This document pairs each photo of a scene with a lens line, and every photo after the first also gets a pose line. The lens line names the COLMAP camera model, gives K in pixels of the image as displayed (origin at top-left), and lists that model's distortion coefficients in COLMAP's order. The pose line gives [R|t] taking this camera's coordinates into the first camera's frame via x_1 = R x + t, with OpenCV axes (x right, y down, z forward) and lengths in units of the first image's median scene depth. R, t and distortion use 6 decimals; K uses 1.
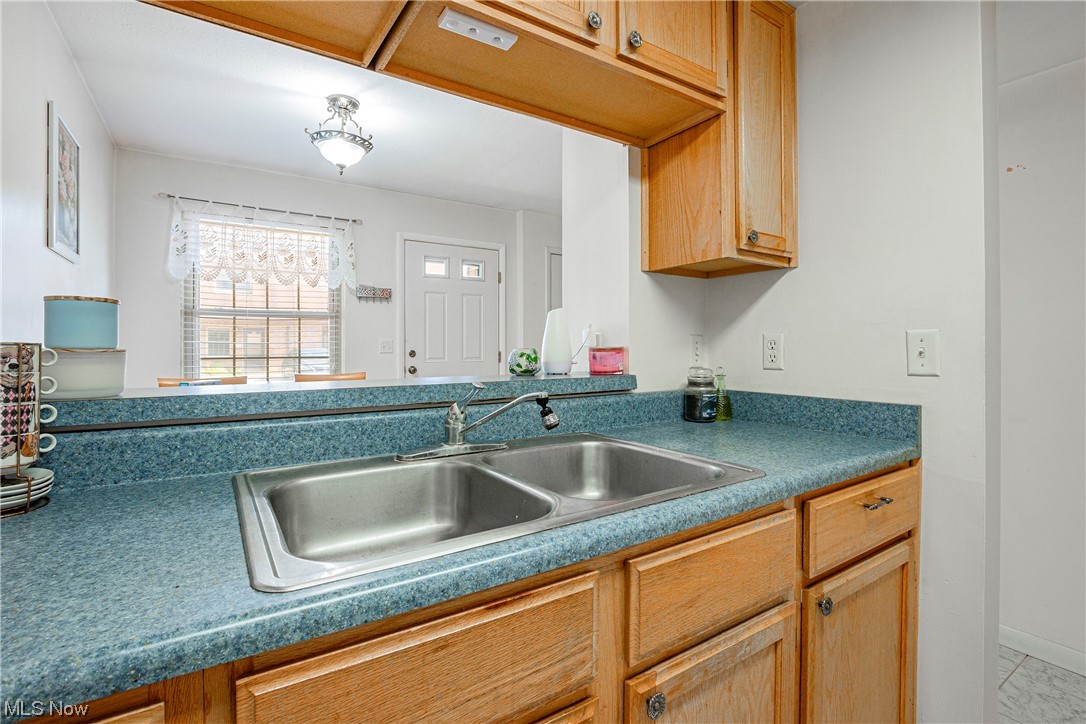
lens RADIAL K [[507.4, 0, 546.2], [0, 507.4, 346.3], [0, 0, 1]] dist [-0.024116, 0.000307]
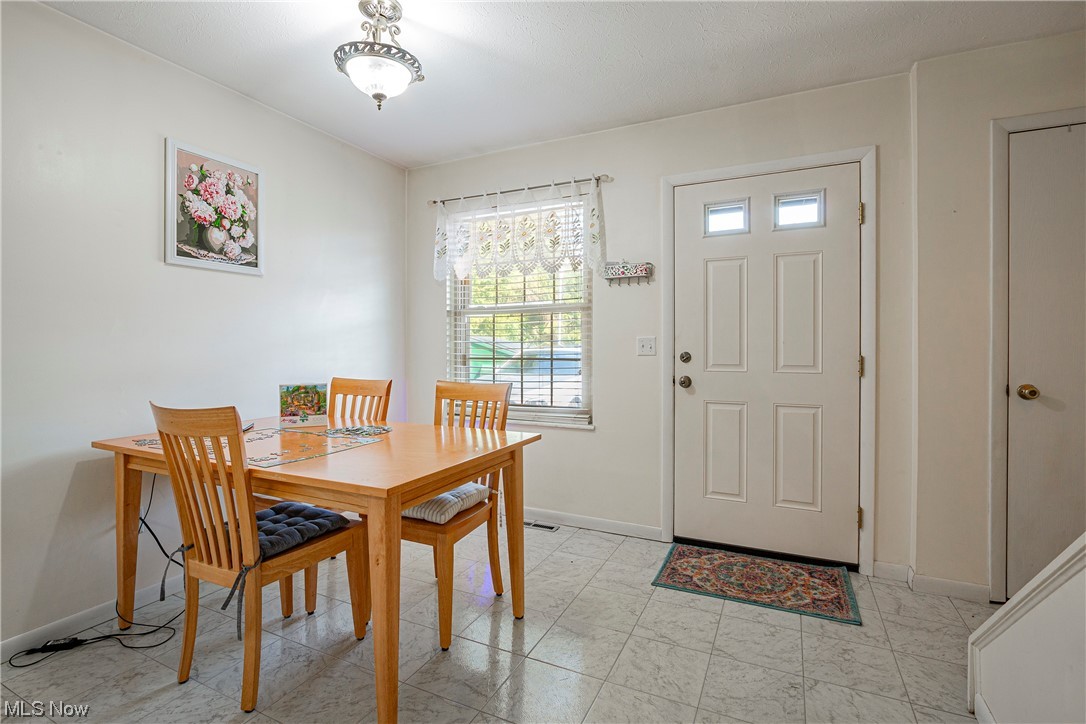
lens RADIAL K [[499.3, 0, 543.3], [0, 499.3, 351.7], [0, 0, 1]] dist [-0.019993, 0.003719]
pose [[0.500451, 0.011831, -0.865684, 0.351069], [0.001755, 0.999891, 0.014681, -0.003903], [0.865763, -0.008867, 0.500376, 0.889326]]
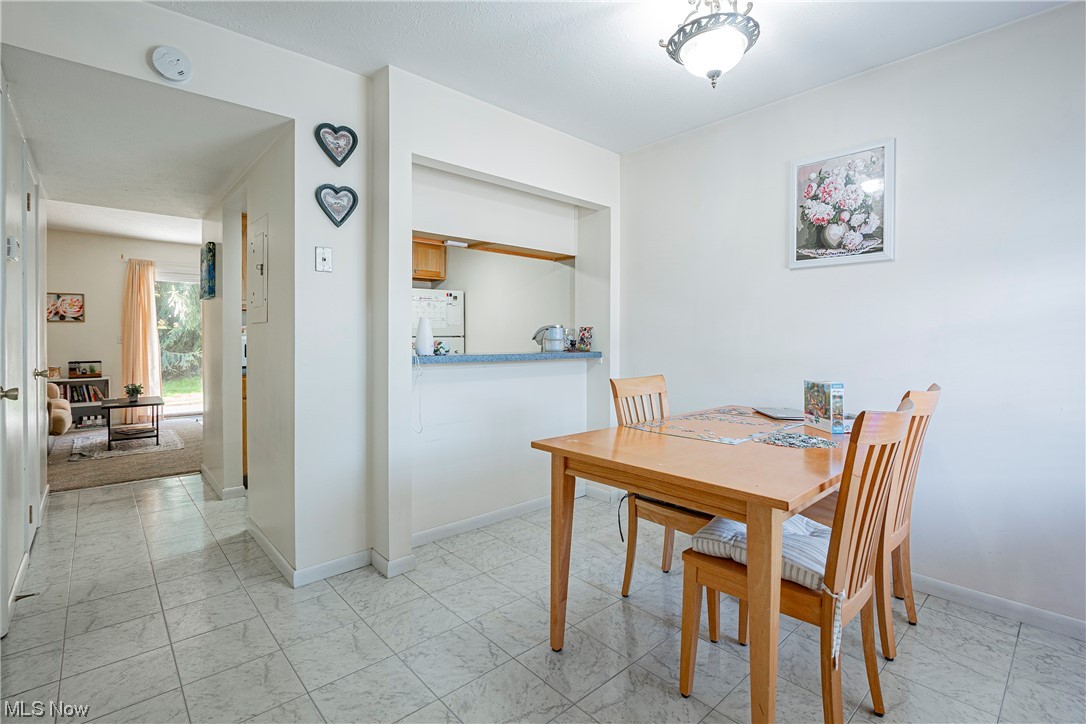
lens RADIAL K [[500.3, 0, 538.4], [0, 500.3, 344.7], [0, 0, 1]] dist [-0.014257, 0.000702]
pose [[-0.990480, -0.000697, -0.137653, -0.077724], [-0.002738, 0.999889, 0.014643, -0.004449], [0.137627, 0.014880, -0.990372, 1.712446]]
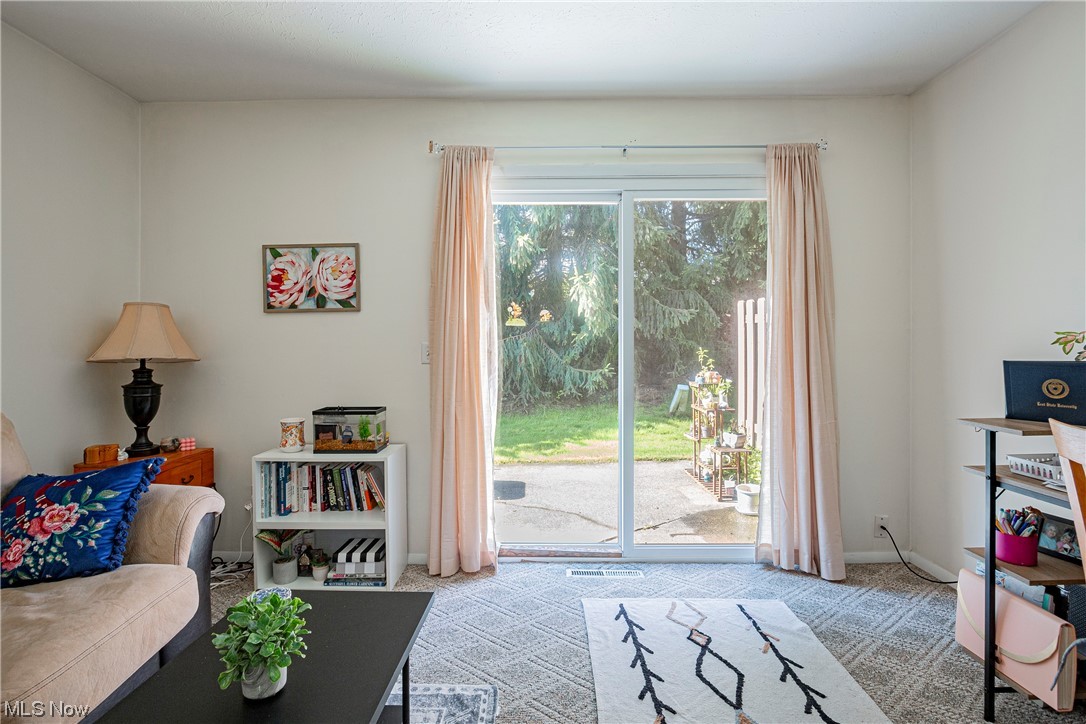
lens RADIAL K [[523.4, 0, 544.7], [0, 523.4, 350.9], [0, 0, 1]] dist [-0.015469, 0.002092]
pose [[-0.828031, -0.002757, 0.560676, 0.926274], [0.001796, 0.999970, 0.007570, -0.000984], [-0.560680, 0.007275, -0.828001, -0.408468]]
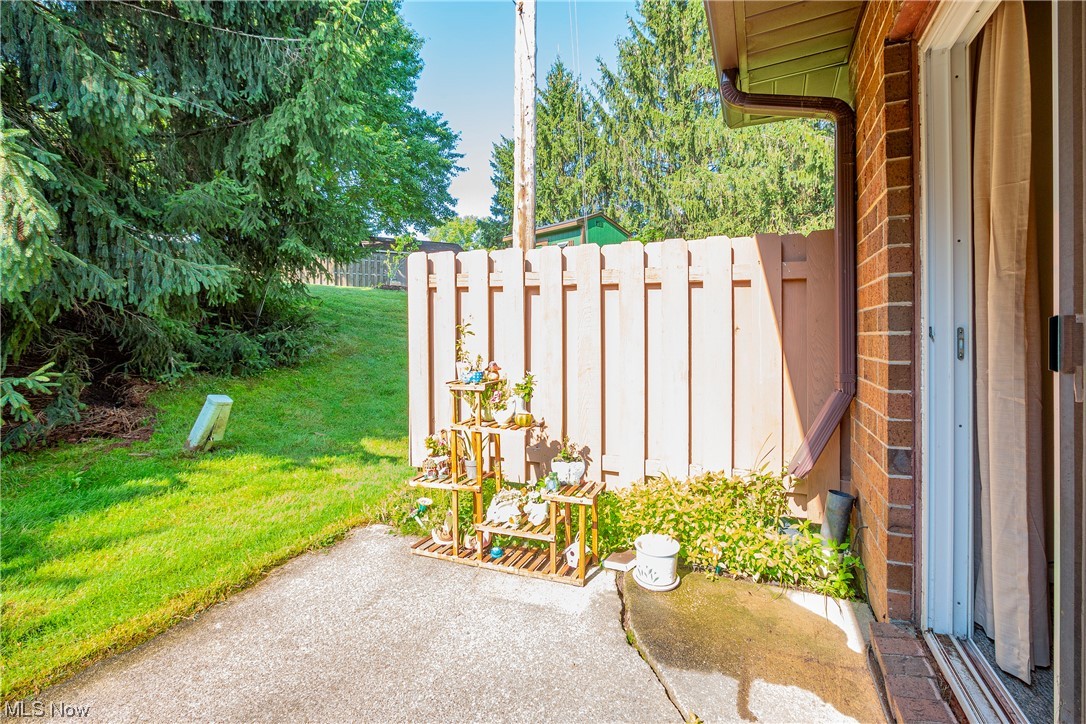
lens RADIAL K [[523.4, 0, 544.7], [0, 523.4, 350.9], [0, 0, 1]] dist [-0.015469, 0.002092]
pose [[-0.846365, 0.004493, -0.532585, 2.076807], [-0.001408, 0.999942, 0.010674, 0.056876], [0.532602, 0.009784, -0.846309, -1.446088]]
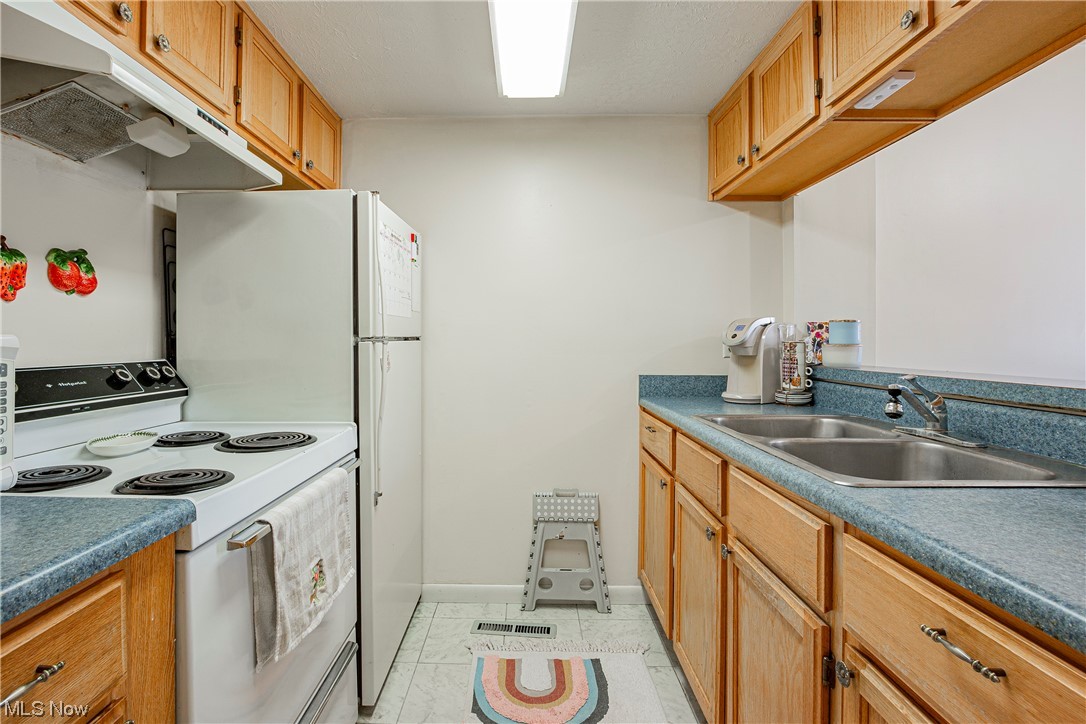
lens RADIAL K [[521.8, 0, 513.0], [0, 521.8, 340.3], [0, 0, 1]] dist [-0.001718, 0.000132]
pose [[-0.581982, -0.003416, -0.813195, 0.580418], [-0.001277, 0.999994, -0.003287, -0.001395], [0.813201, -0.000875, -0.581983, 0.399846]]
